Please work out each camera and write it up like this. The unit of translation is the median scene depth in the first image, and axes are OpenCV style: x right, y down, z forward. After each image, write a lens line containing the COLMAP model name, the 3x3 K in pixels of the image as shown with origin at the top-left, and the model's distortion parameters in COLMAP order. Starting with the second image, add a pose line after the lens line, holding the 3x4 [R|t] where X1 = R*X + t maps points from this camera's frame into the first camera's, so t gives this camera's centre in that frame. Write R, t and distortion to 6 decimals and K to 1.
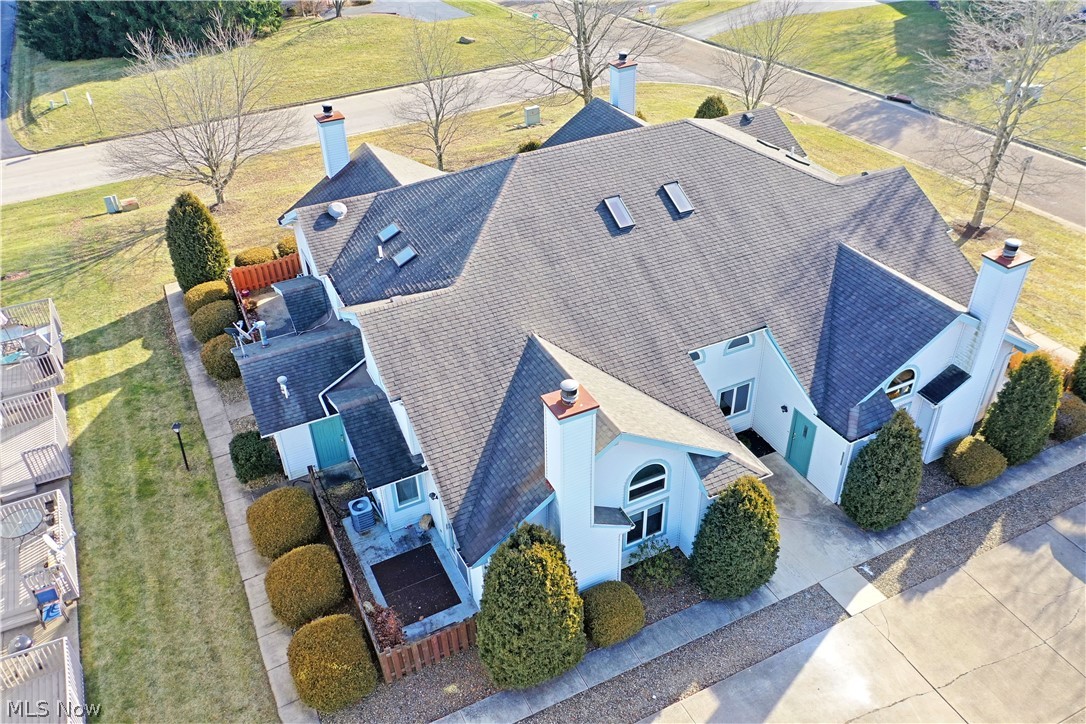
lens RADIAL K [[870.1, 0, 538.5], [0, 870.1, 360.6], [0, 0, 1]] dist [0.013995, 0.007327]
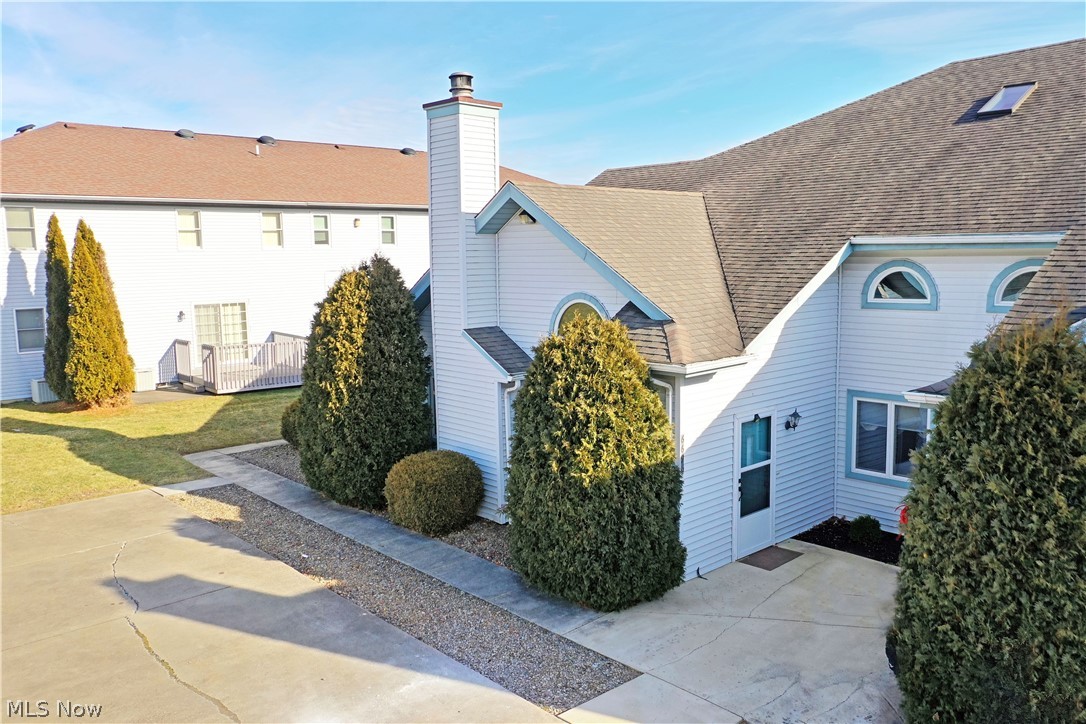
lens RADIAL K [[870.1, 0, 541.8], [0, 870.1, 366.2], [0, 0, 1]] dist [0.013995, 0.007327]
pose [[0.265626, 0.143165, -0.953387, 0.650229], [-0.545085, 0.837977, -0.026034, 0.174065], [0.795189, 0.526592, 0.300625, 0.768859]]
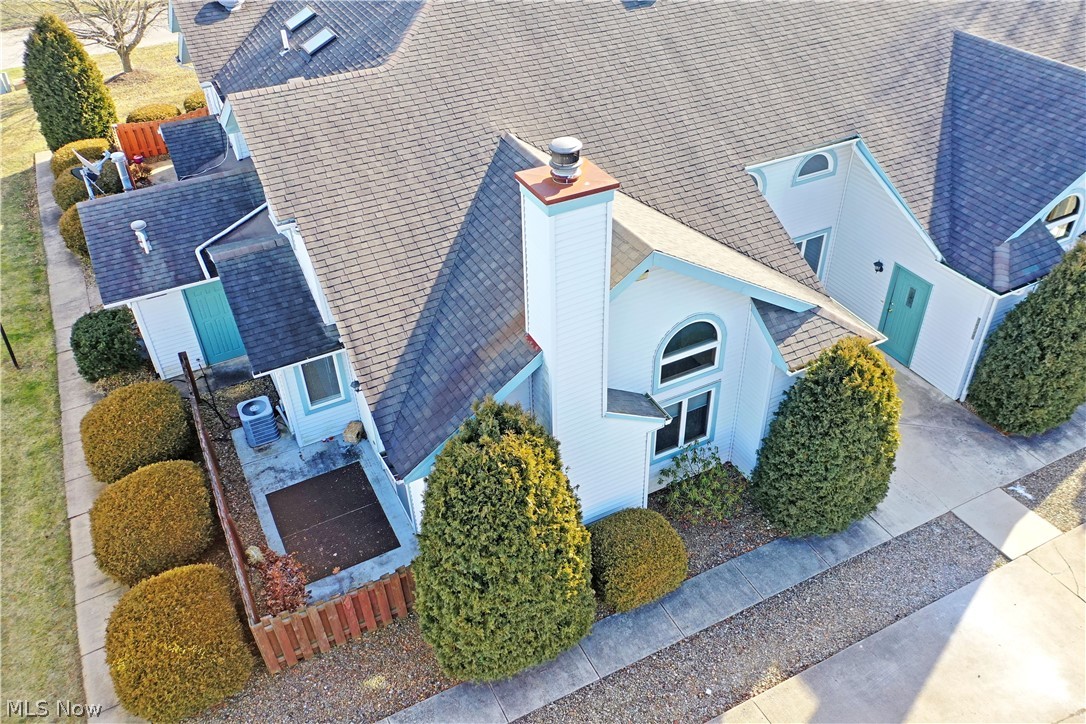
lens RADIAL K [[870.1, 0, 538.9], [0, 870.1, 360.7], [0, 0, 1]] dist [0.013995, 0.007327]
pose [[0.999942, -0.008695, 0.006350, 0.011056], [0.008487, 0.999450, 0.032058, 0.118356], [-0.006625, -0.032003, 0.999466, 0.352436]]
